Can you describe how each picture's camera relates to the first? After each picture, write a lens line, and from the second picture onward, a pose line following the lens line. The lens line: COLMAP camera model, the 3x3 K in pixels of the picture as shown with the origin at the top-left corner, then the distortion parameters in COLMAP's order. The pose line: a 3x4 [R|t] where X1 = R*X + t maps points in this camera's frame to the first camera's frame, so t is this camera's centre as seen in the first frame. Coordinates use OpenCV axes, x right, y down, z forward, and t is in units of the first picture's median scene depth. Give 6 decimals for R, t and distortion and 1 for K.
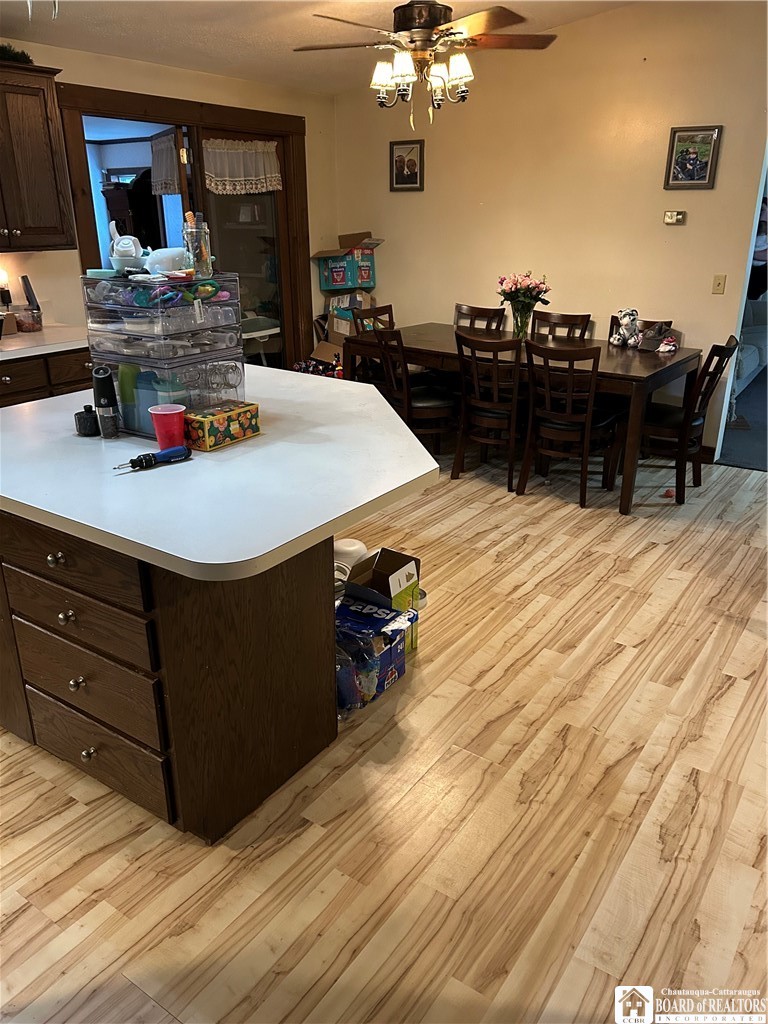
lens RADIAL K [[774.1, 0, 384.1], [0, 774.1, 511.8], [0, 0, 1]] dist [0.012304, 0.001277]
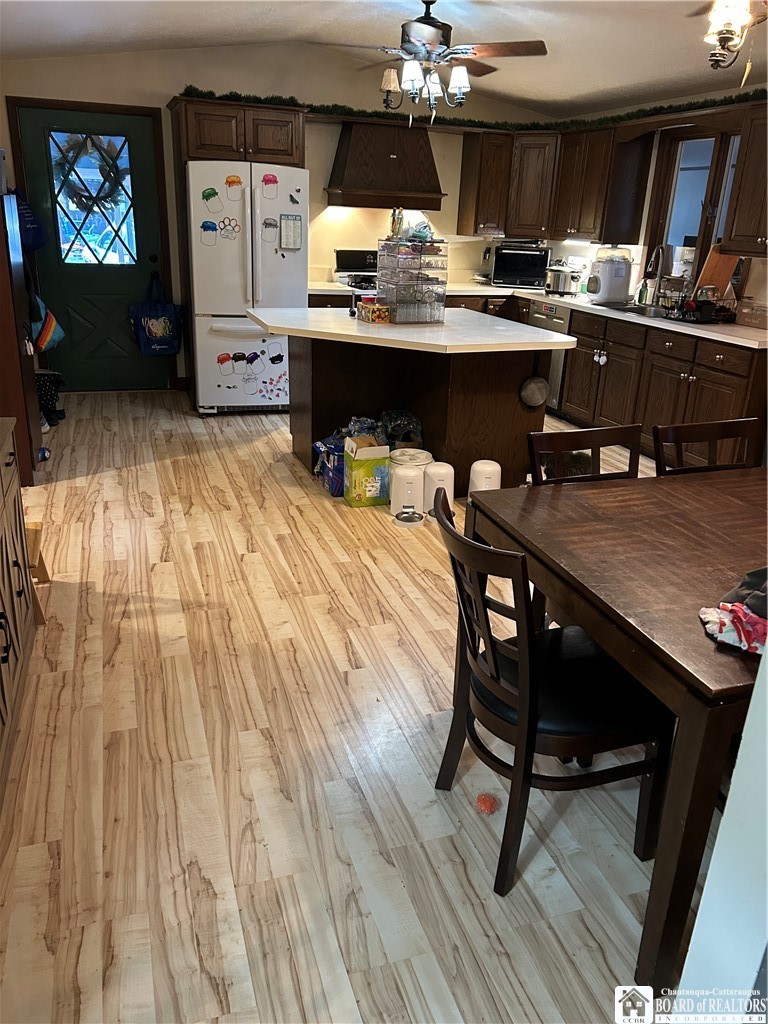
lens RADIAL K [[774.1, 0, 385.1], [0, 774.1, 510.0], [0, 0, 1]] dist [0.012304, 0.001277]
pose [[-0.591988, 0.247489, -0.767007, 1.126328], [-0.350043, 0.778280, 0.521296, -0.601342], [0.725961, 0.577087, -0.374101, 1.608740]]
